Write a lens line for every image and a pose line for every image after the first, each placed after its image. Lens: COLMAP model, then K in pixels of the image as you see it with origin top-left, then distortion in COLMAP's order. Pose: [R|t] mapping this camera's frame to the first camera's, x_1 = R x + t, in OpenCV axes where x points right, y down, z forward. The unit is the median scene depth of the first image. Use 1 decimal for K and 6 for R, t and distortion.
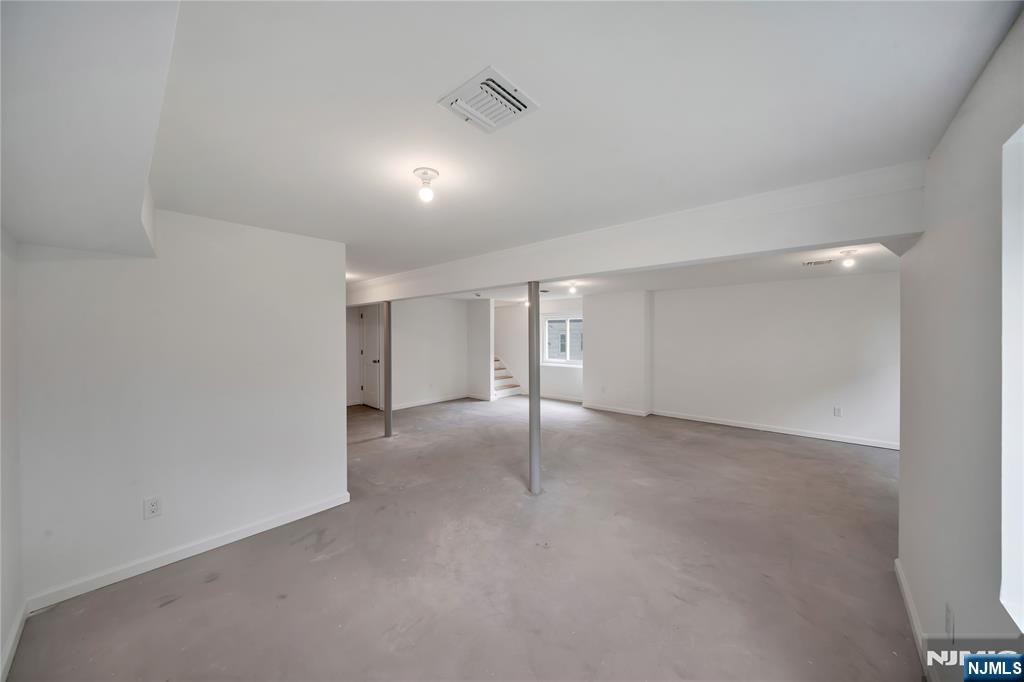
lens RADIAL K [[351.2, 0, 506.8], [0, 351.2, 339.3], [0, 0, 1]] dist [-0.001348, 0.000024]
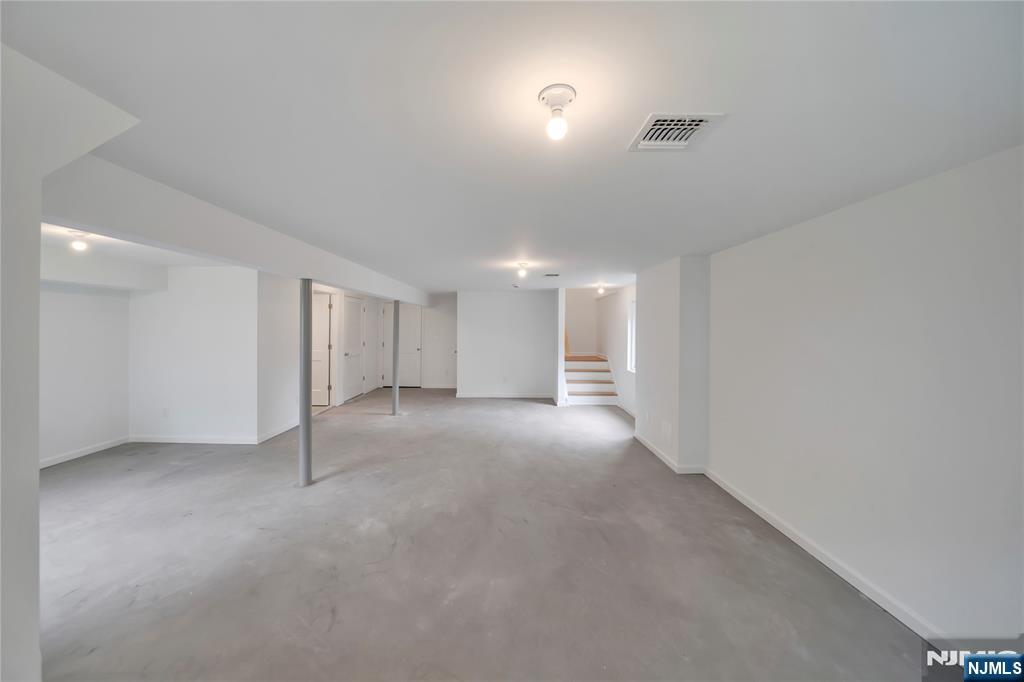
lens RADIAL K [[350.6, 0, 499.5], [0, 350.6, 327.0], [0, 0, 1]] dist [-0.000885, -0.000066]
pose [[0.647295, -0.003082, -0.762233, 0.923858], [-0.010038, 0.999871, -0.012567, -0.015744], [0.762173, 0.015786, 0.647180, 0.569300]]
